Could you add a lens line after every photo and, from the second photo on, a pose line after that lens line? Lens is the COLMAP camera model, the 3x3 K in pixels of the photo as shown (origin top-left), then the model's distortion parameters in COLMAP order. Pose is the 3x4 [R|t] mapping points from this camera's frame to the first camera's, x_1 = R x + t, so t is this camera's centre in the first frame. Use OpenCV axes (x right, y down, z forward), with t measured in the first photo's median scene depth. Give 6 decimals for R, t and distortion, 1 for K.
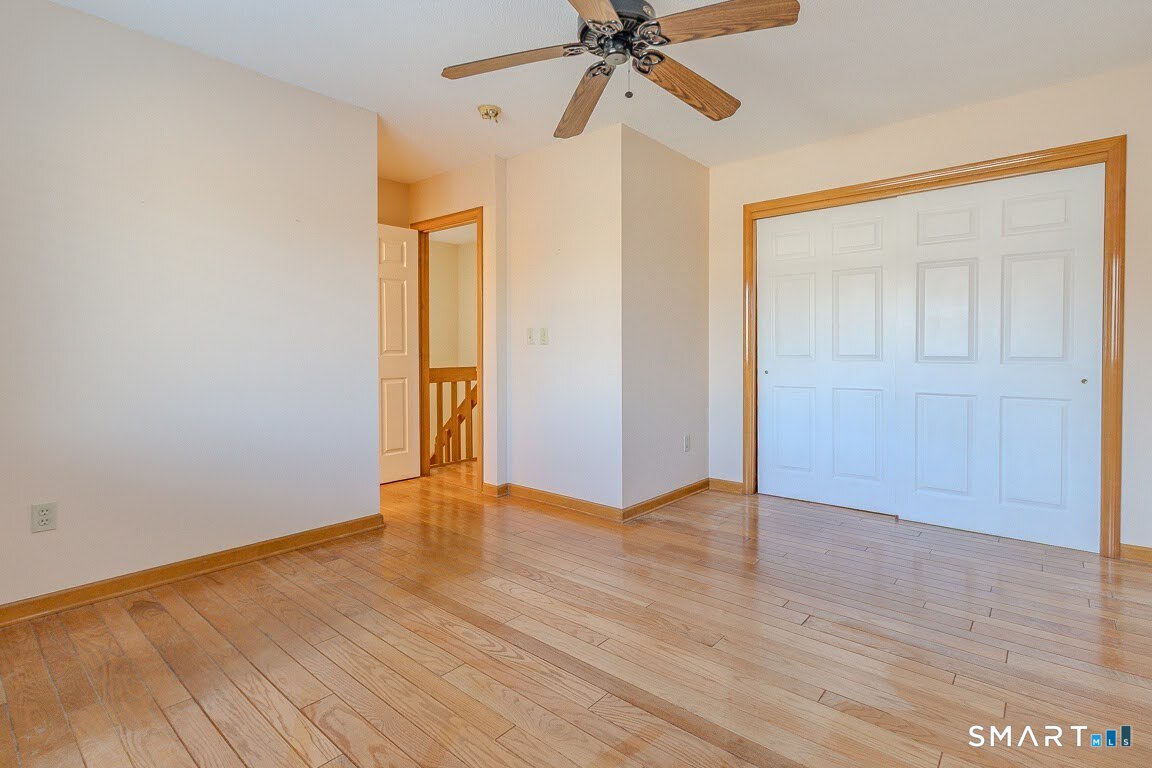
lens RADIAL K [[555.3, 0, 557.8], [0, 555.3, 356.4], [0, 0, 1]] dist [0.002478, 0.000238]
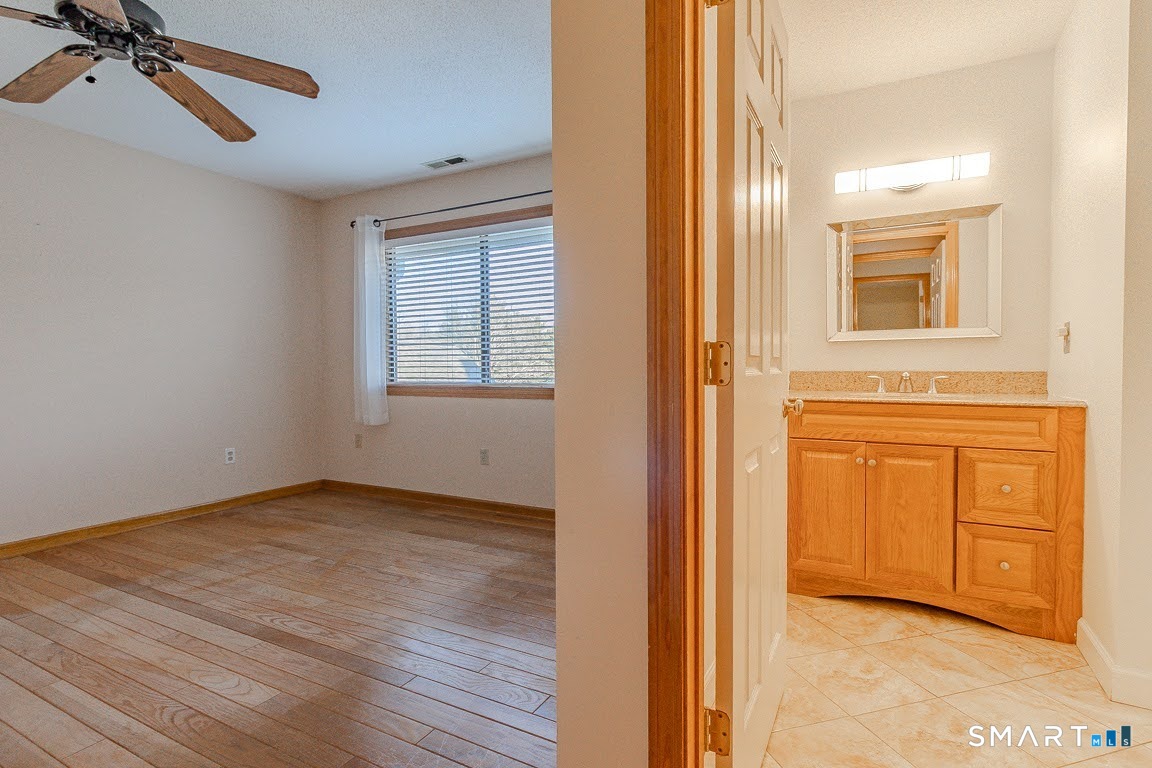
lens RADIAL K [[540.9, 0, 576.3], [0, 540.9, 379.1], [0, 0, 1]] dist [0.000836, 0.000020]
pose [[-0.964229, 0.013513, -0.264726, -0.368254], [0.003248, 0.999227, 0.039176, -0.017053], [0.265051, 0.036915, -0.963528, 1.977577]]
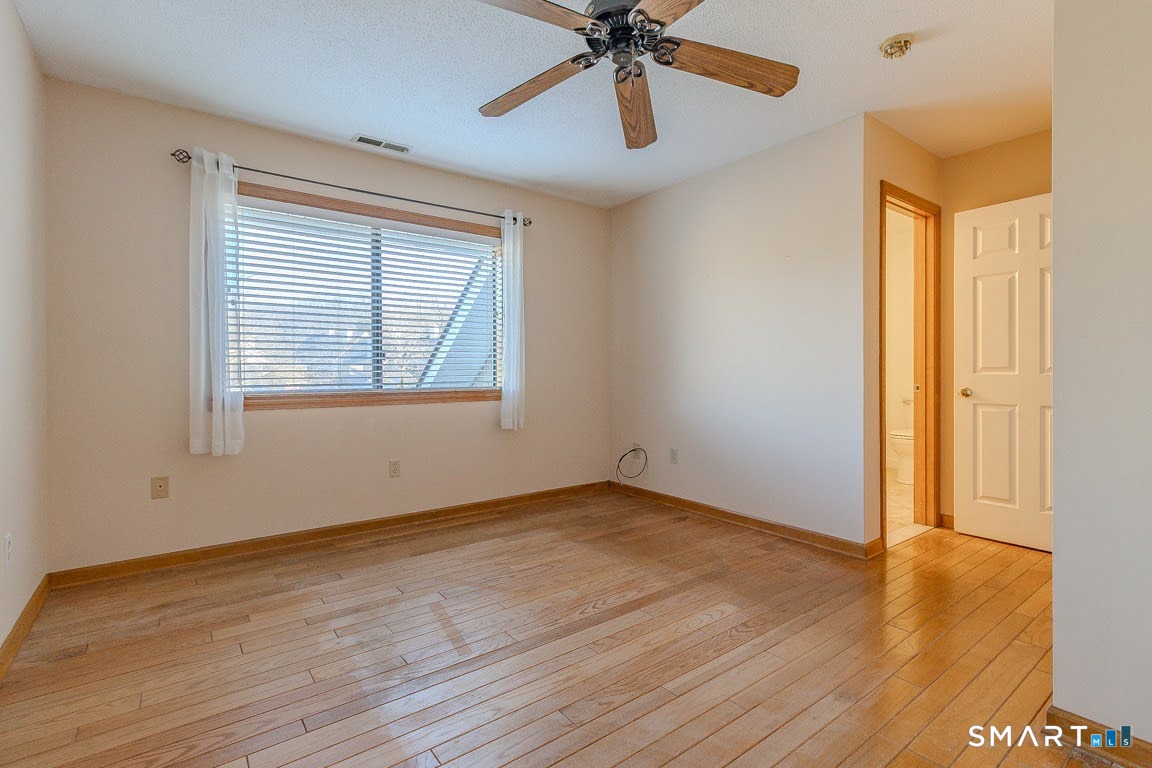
lens RADIAL K [[537.6, 0, 576.4], [0, 537.6, 369.4], [0, 0, 1]] dist [0.001208, 0.000209]
pose [[-0.186219, 0.003243, -0.982503, 0.960855], [-0.012470, 0.999906, 0.005664, -0.010289], [0.982429, 0.013306, -0.186161, 1.035069]]
